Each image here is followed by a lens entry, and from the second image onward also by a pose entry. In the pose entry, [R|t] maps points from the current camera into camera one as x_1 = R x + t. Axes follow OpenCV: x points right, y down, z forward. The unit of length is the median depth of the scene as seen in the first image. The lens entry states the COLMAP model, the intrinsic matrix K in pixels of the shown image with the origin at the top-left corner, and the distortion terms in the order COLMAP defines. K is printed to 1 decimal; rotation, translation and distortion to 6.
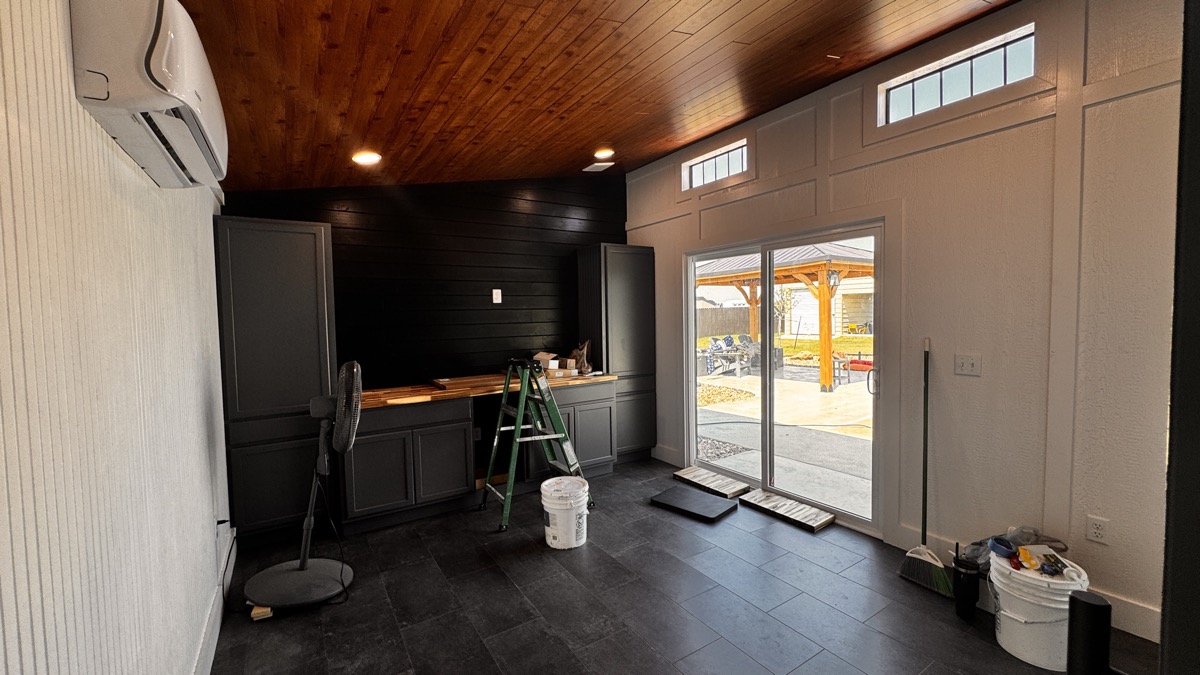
lens RADIAL K [[478.3, 0, 596.4], [0, 478.3, 344.4], [0, 0, 1]] dist [-0.005258, 0.000887]
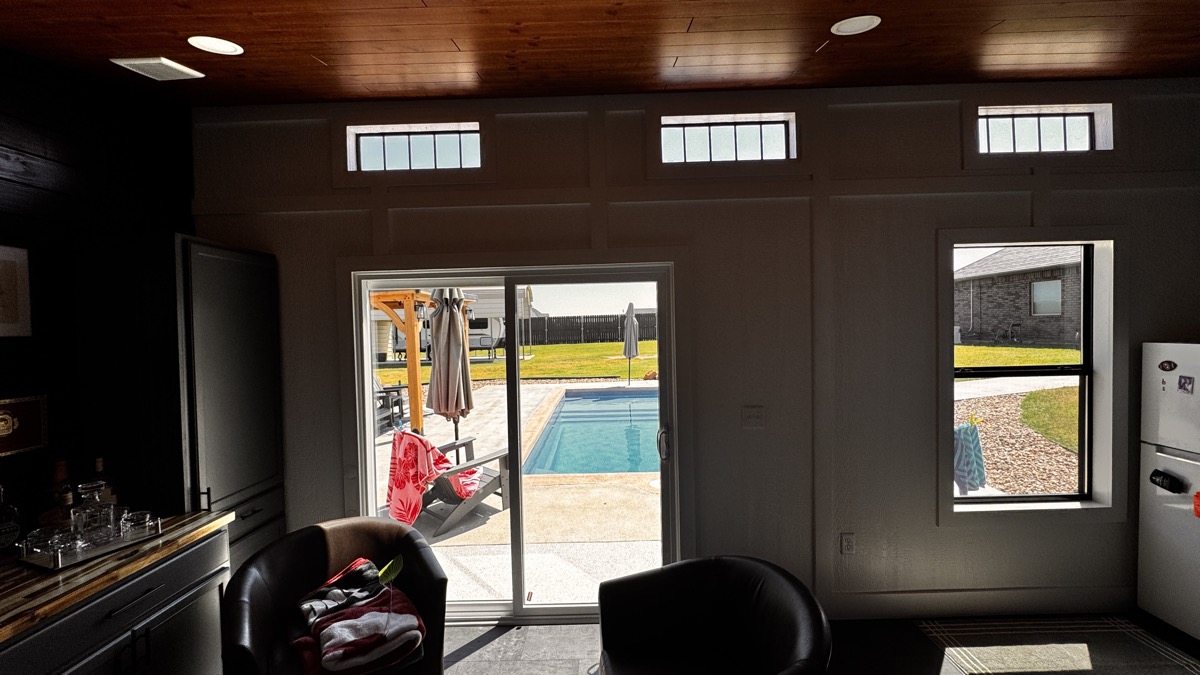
lens RADIAL K [[478.3, 0, 599.5], [0, 478.3, 336.7], [0, 0, 1]] dist [-0.005258, 0.000887]
pose [[0.543562, -0.007786, 0.839333, -0.153893], [0.065567, 0.997295, -0.033210, -0.072581], [-0.836804, 0.073084, 0.542603, 0.427052]]
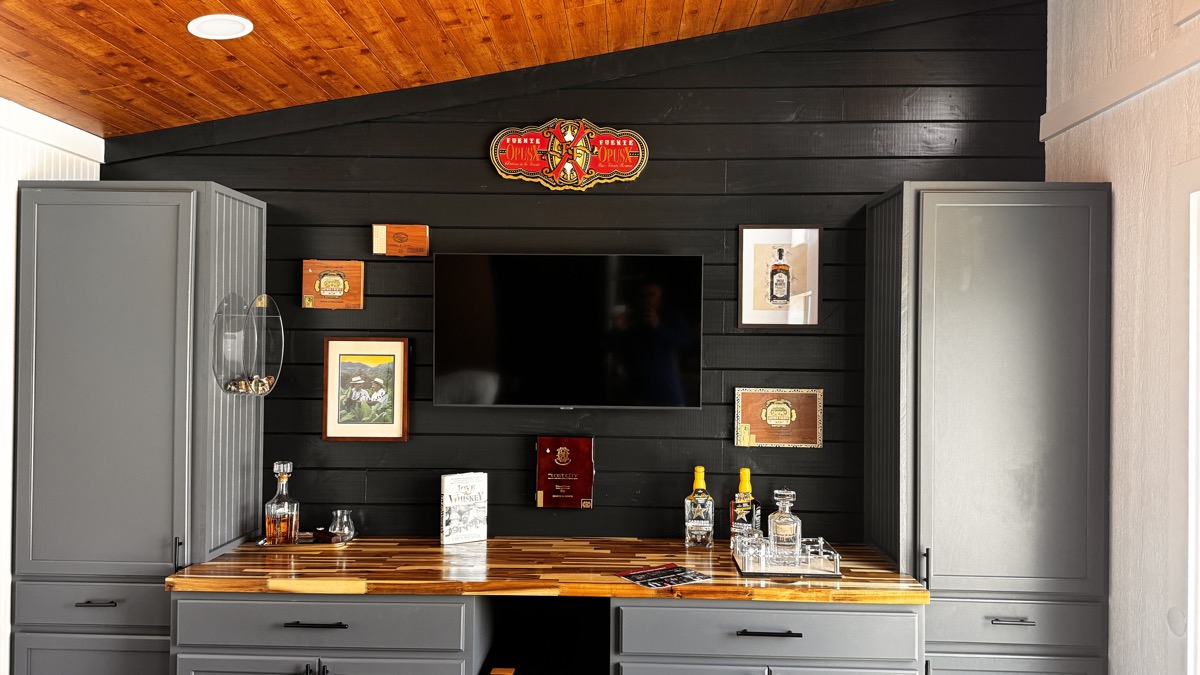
lens RADIAL K [[879.7, 0, 602.9], [0, 879.7, 336.9], [0, 0, 1]] dist [0.068013, -0.049863]
pose [[0.820963, 0.021889, -0.570562, 0.194724], [-0.060675, 0.996951, -0.049057, -0.063972], [0.567749, 0.074893, 0.819788, 0.390889]]
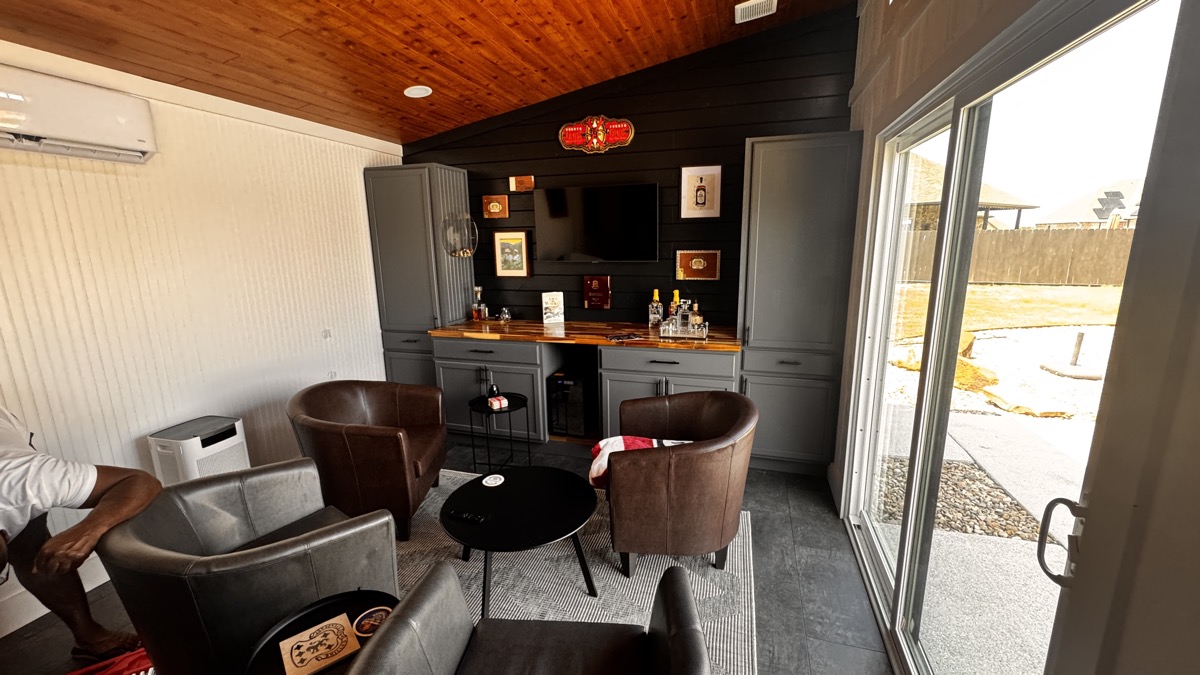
lens RADIAL K [[478.3, 0, 606.3], [0, 478.3, 333.0], [0, 0, 1]] dist [-0.005258, 0.000887]
pose [[0.642603, 0.159029, -0.749514, 0.409909], [-0.042570, 0.984122, 0.172310, -0.061816], [0.765016, -0.078820, 0.639170, 0.442293]]
